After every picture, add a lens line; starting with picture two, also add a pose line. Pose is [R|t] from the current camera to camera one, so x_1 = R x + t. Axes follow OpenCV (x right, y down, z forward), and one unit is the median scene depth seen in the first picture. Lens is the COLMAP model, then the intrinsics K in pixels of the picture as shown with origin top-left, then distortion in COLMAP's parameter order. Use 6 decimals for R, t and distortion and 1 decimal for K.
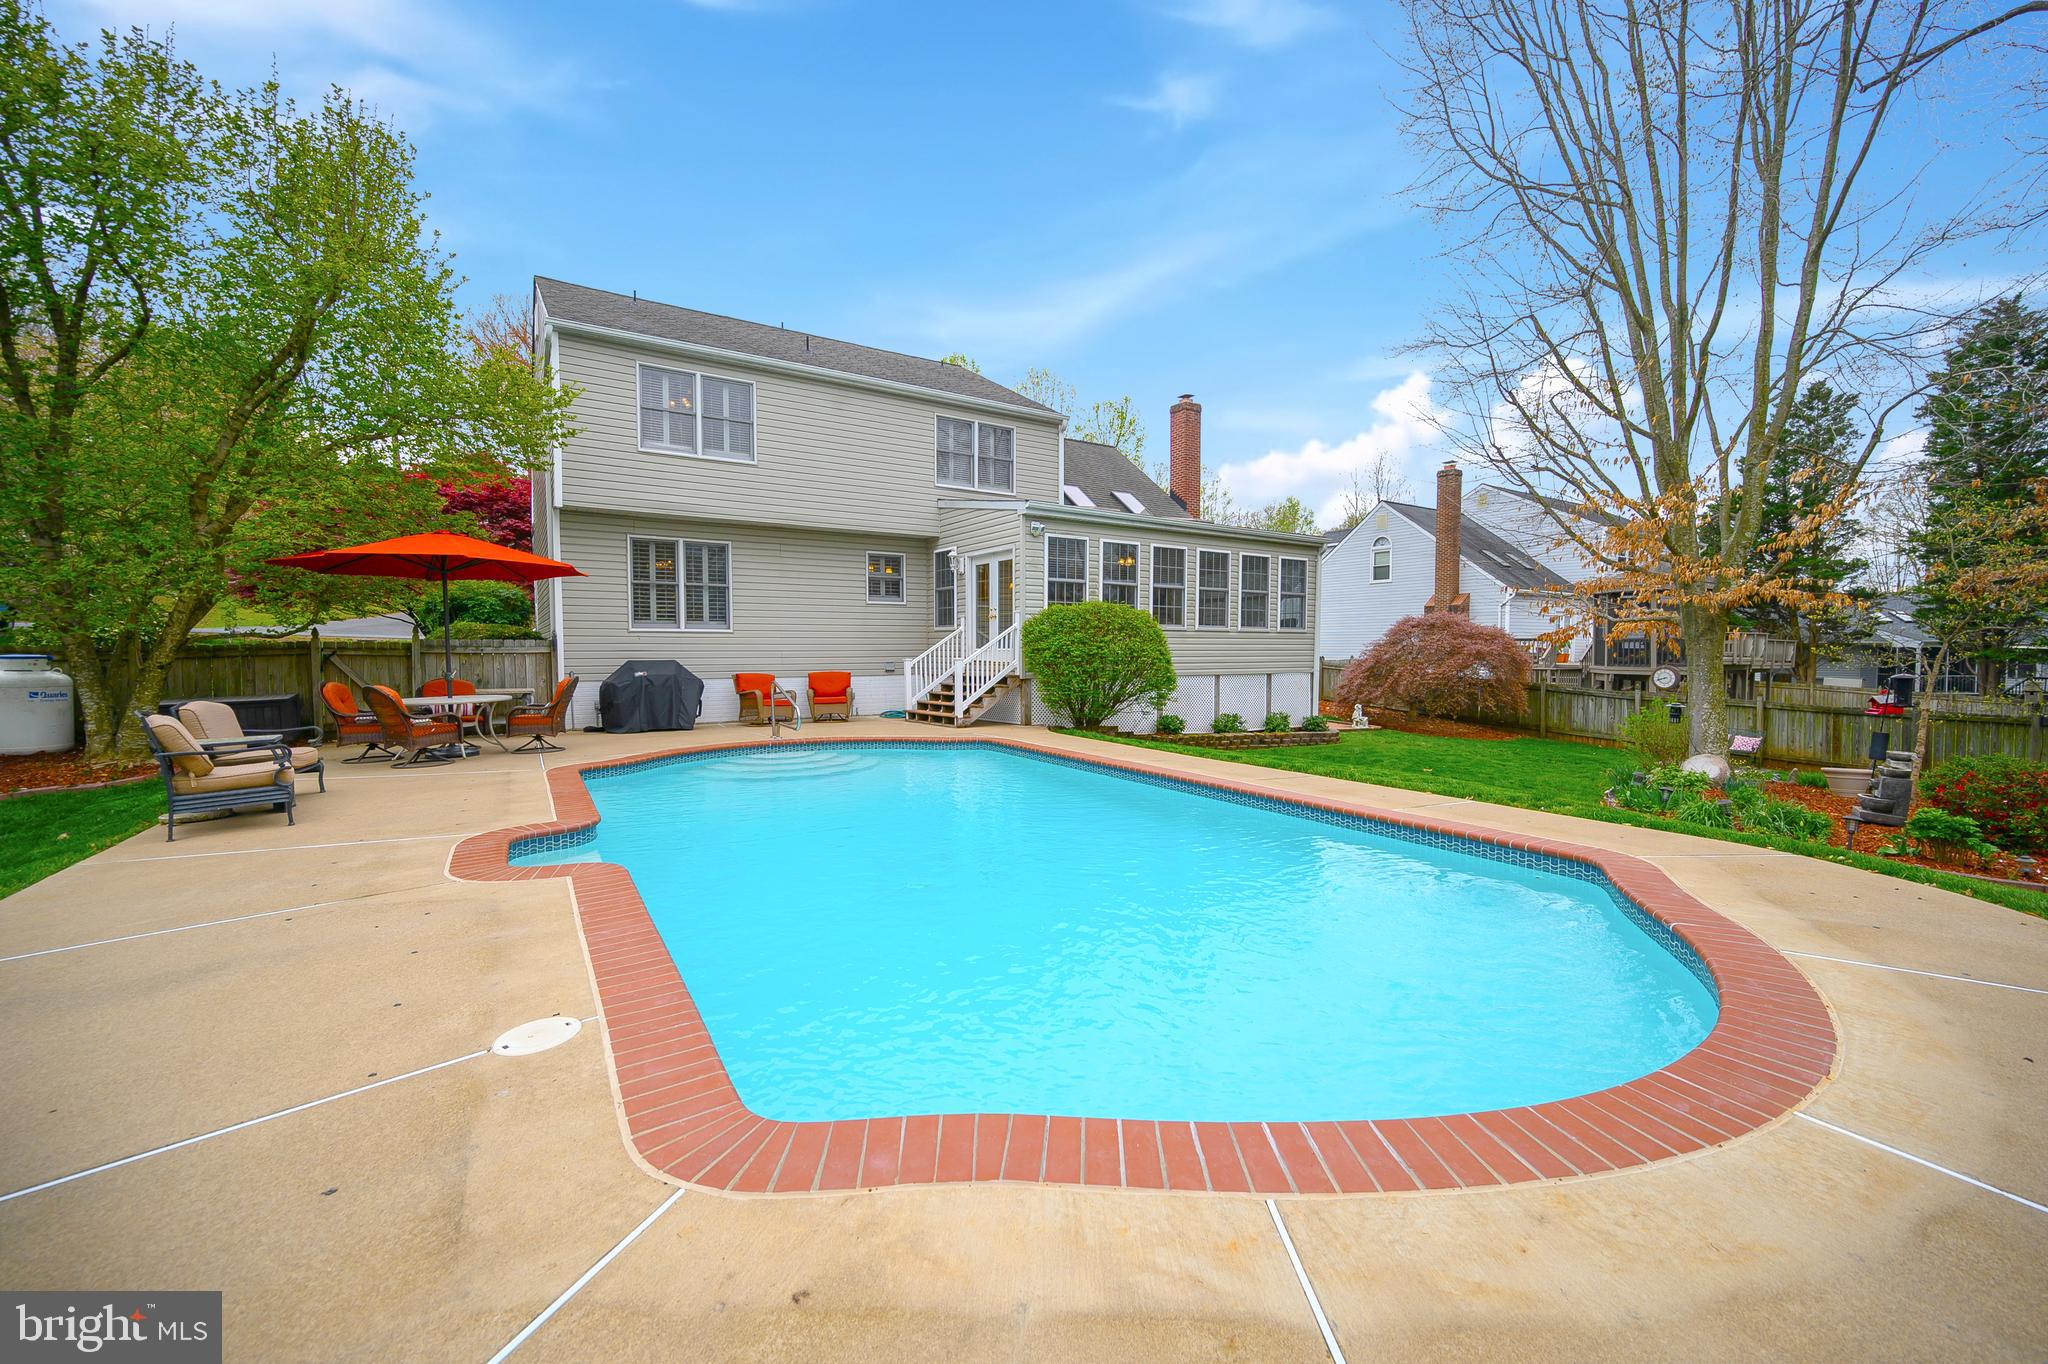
lens RADIAL K [[811.4, 0, 1032.9], [0, 811.4, 680.4], [0, 0, 1]] dist [0.002674, -0.000315]
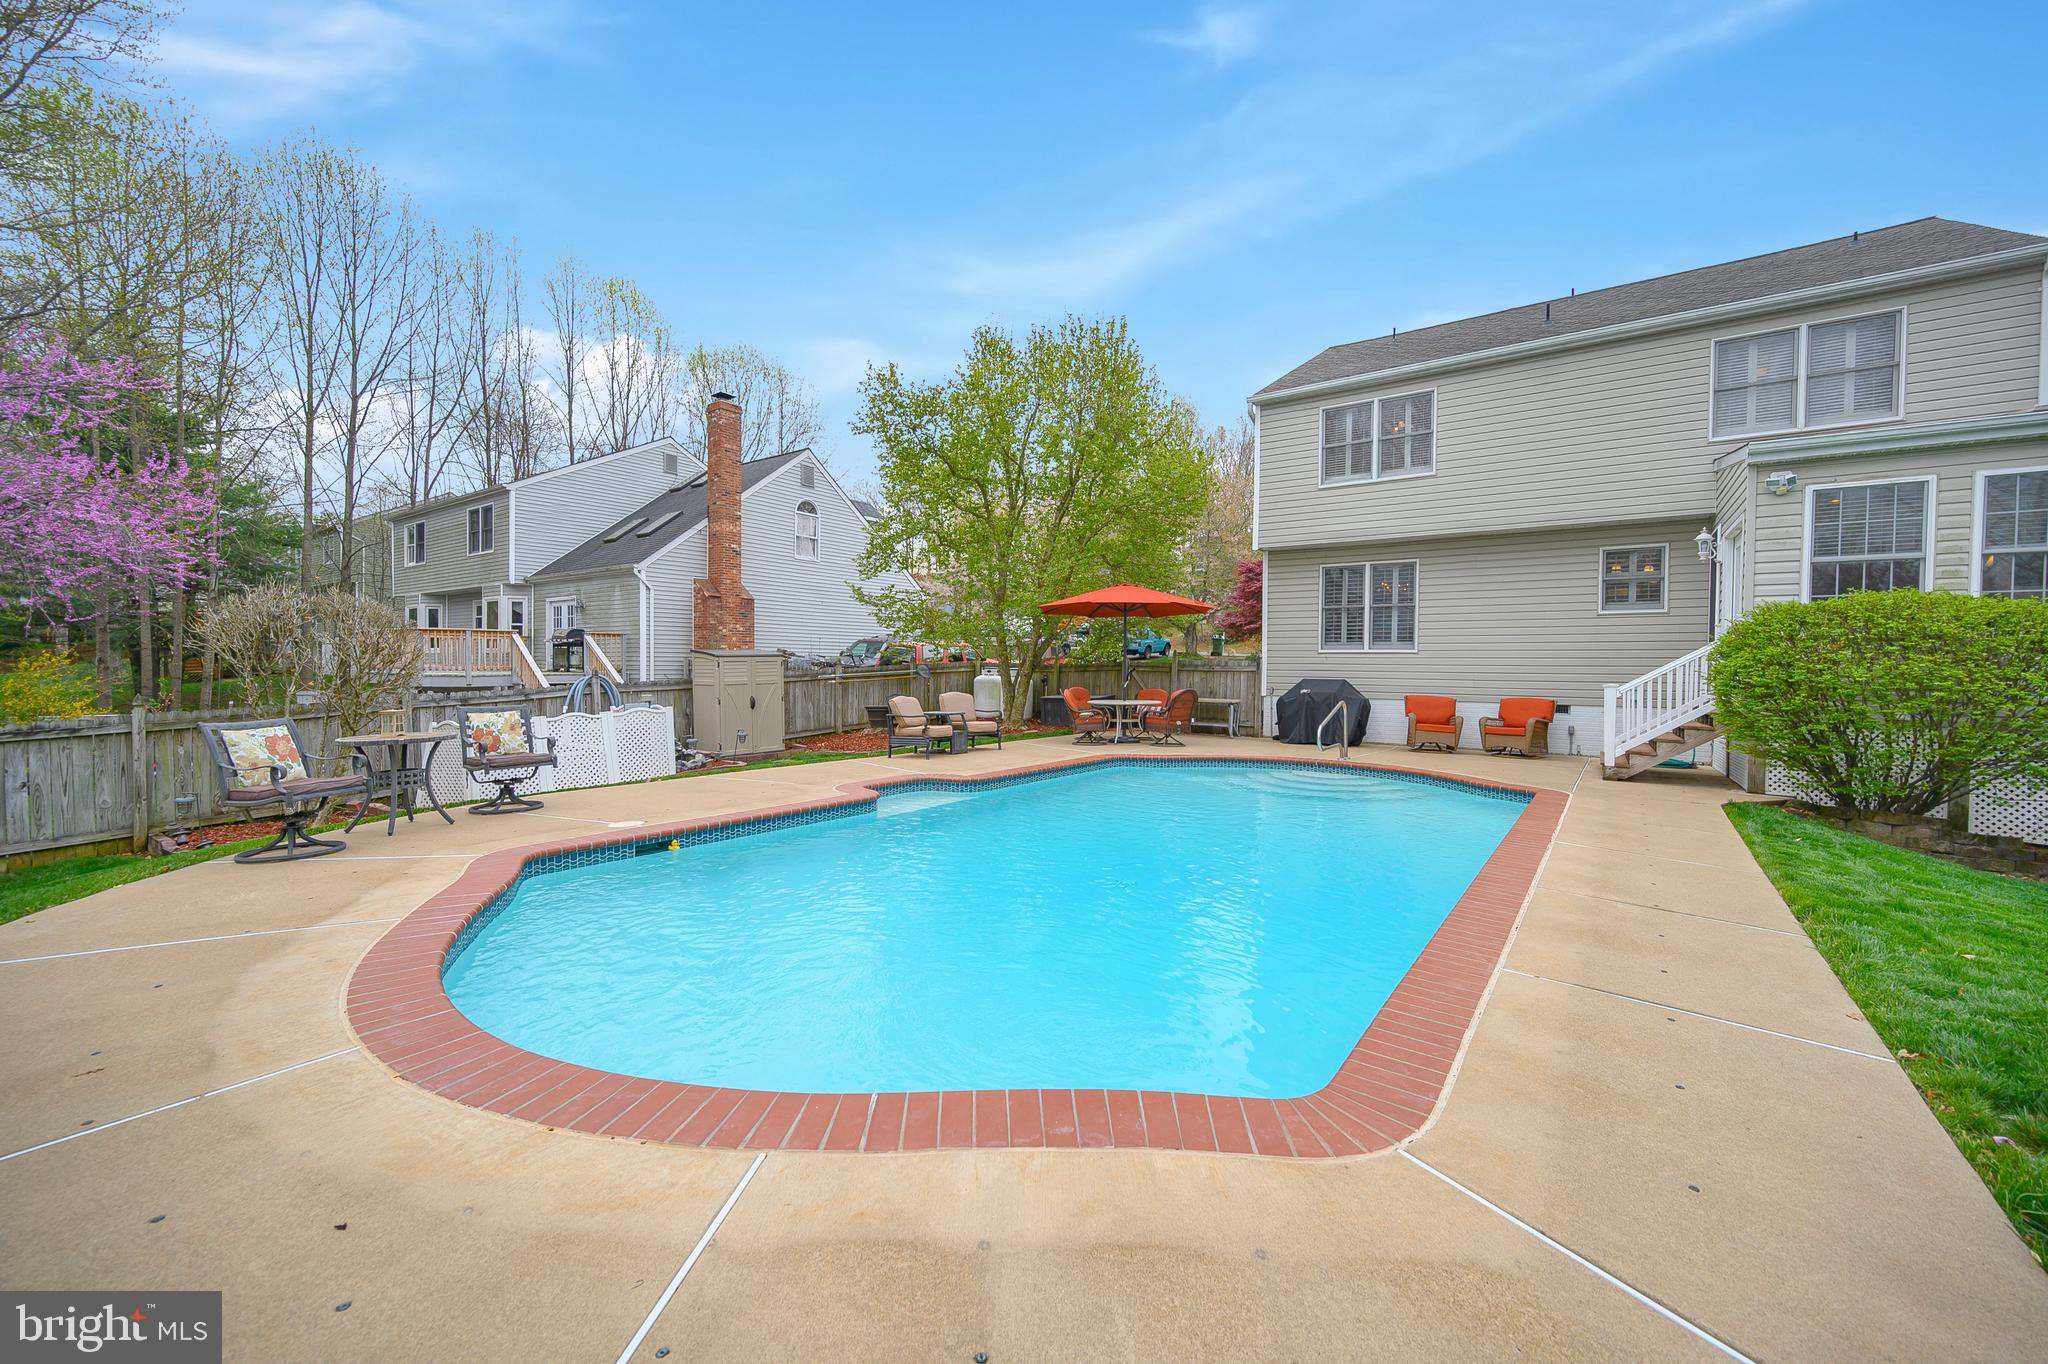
lens RADIAL K [[811.4, 0, 1023.3], [0, 811.4, 677.8], [0, 0, 1]] dist [0.002674, -0.000315]
pose [[0.358355, 0.018149, -0.933409, 0.385413], [-0.049592, 0.998770, 0.000381, -0.007301], [0.932267, 0.046153, 0.358814, 0.236199]]
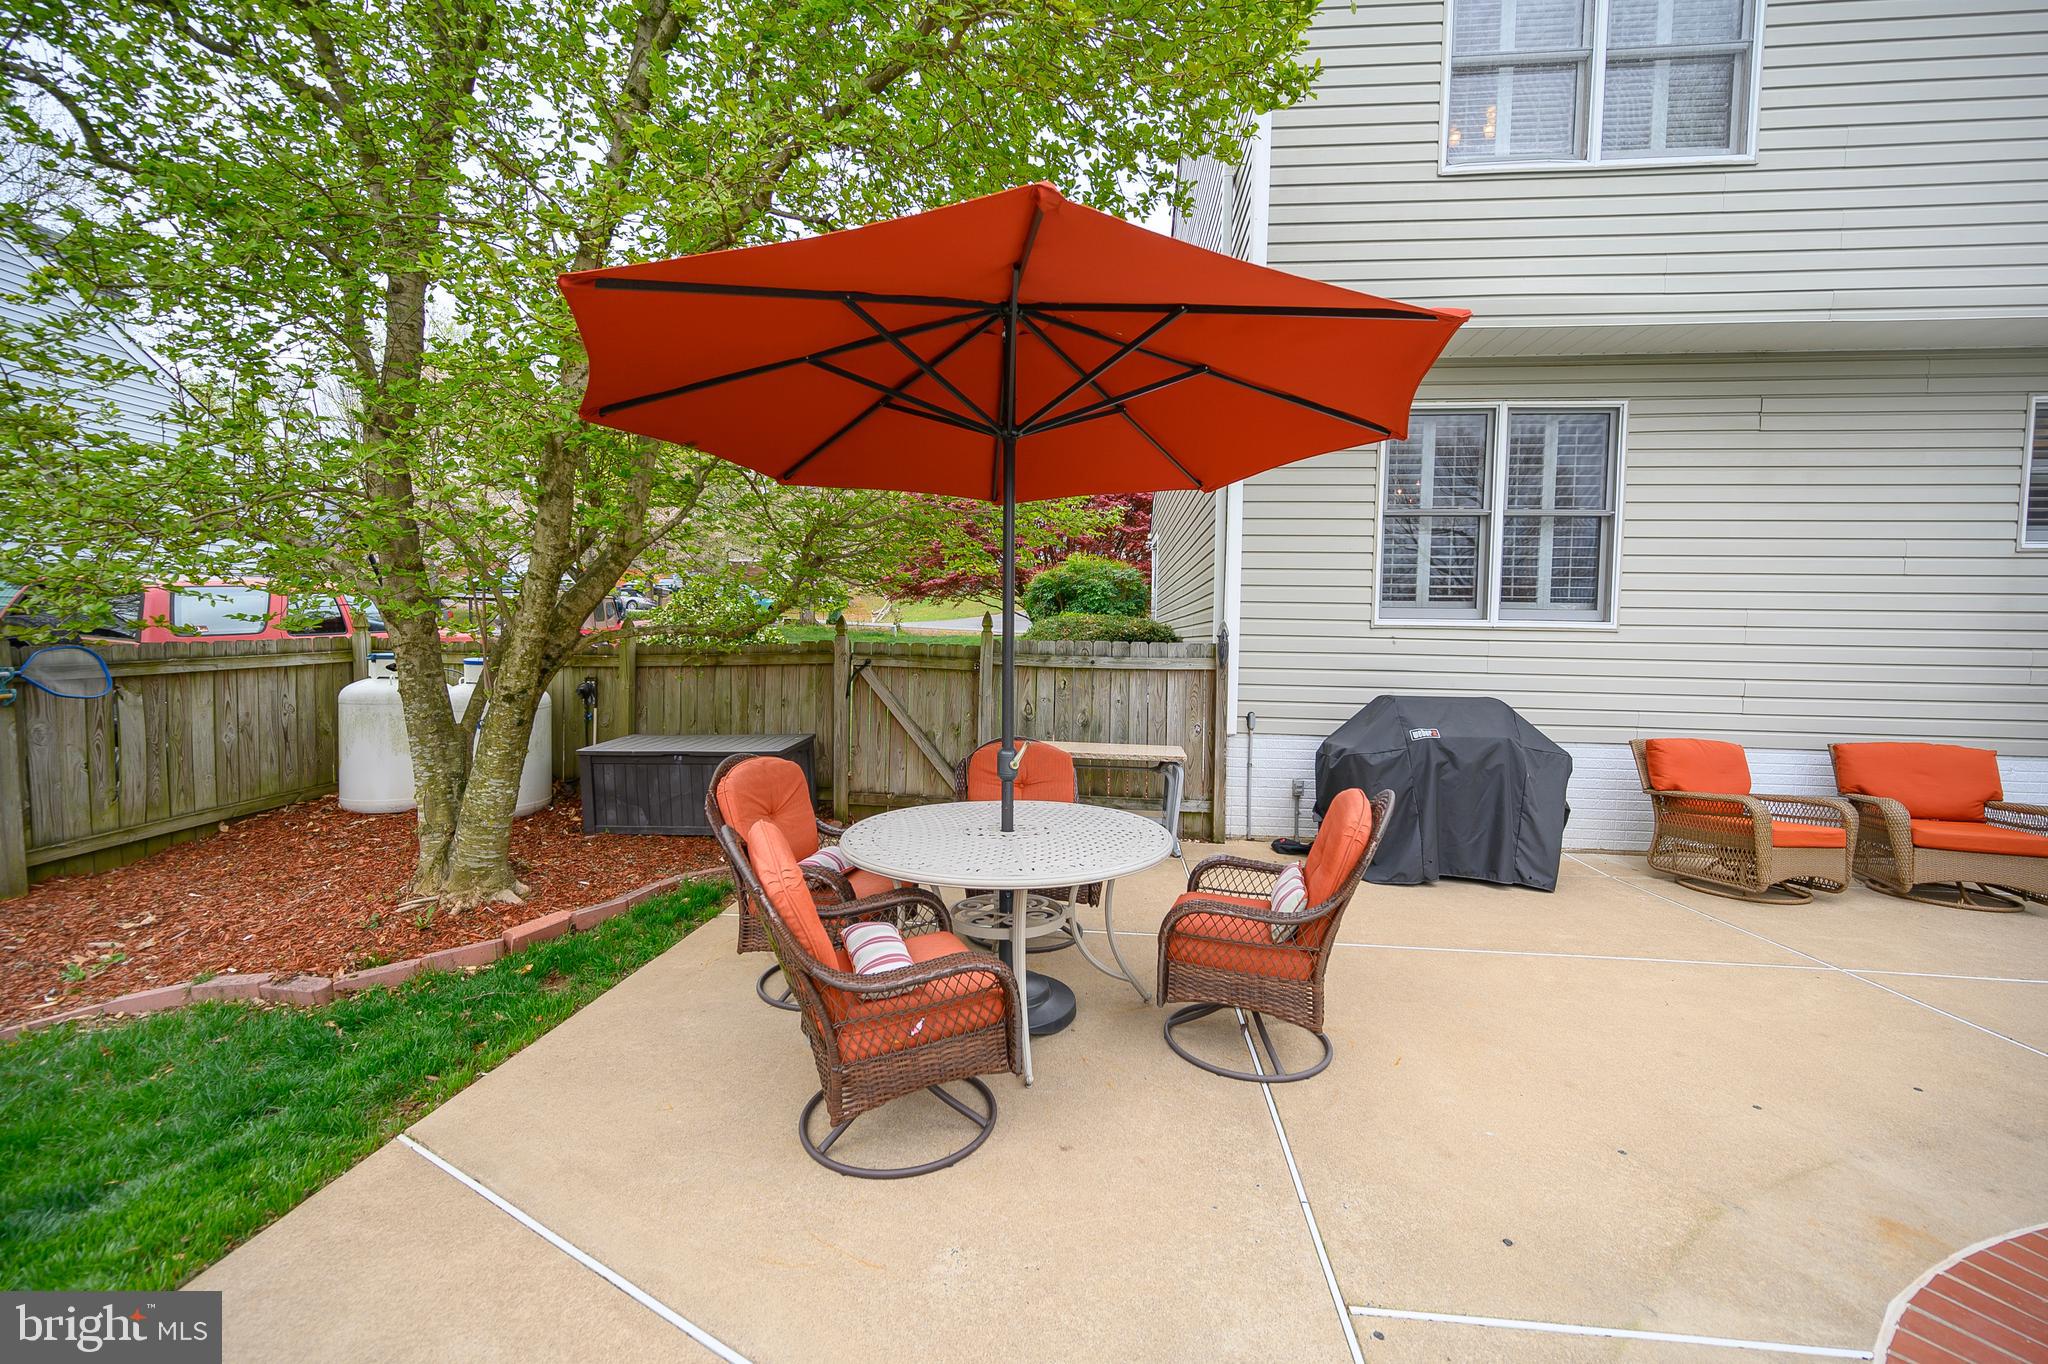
lens RADIAL K [[811.4, 0, 1022.7], [0, 811.4, 672.5], [0, 0, 1]] dist [0.002674, -0.000315]
pose [[0.779984, 0.039445, -0.624555, -0.371799], [-0.043863, 0.999003, 0.008315, -0.030866], [0.624260, 0.020909, 0.780937, 0.542809]]
